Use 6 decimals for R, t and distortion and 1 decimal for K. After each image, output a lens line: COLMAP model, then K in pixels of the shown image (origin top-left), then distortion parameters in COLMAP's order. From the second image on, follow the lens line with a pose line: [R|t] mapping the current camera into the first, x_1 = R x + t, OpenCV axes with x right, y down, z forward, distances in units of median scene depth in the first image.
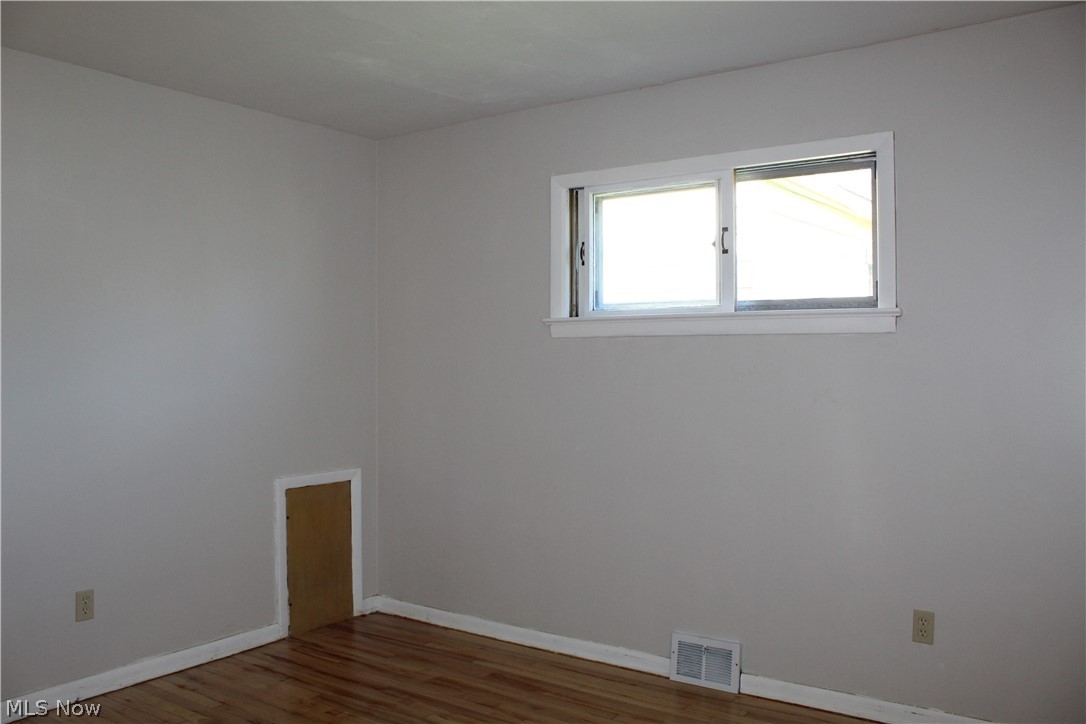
lens RADIAL K [[902.9, 0, 539.3], [0, 902.9, 367.6], [0, 0, 1]] dist [-0.168255, 0.160555]
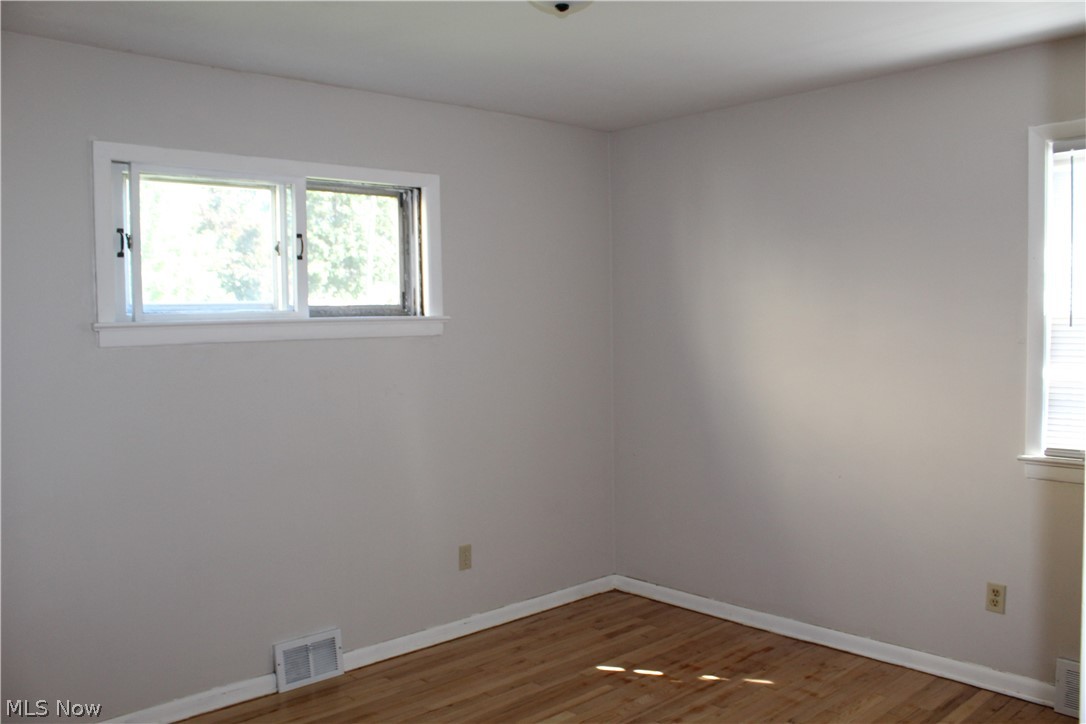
lens RADIAL K [[902.9, 0, 539.3], [0, 902.9, 367.6], [0, 0, 1]] dist [-0.168255, 0.160555]
pose [[0.204071, -0.054630, 0.977431, -0.733929], [0.030694, 0.998308, 0.049389, -0.046278], [-0.978475, 0.019922, 0.205402, 0.523211]]
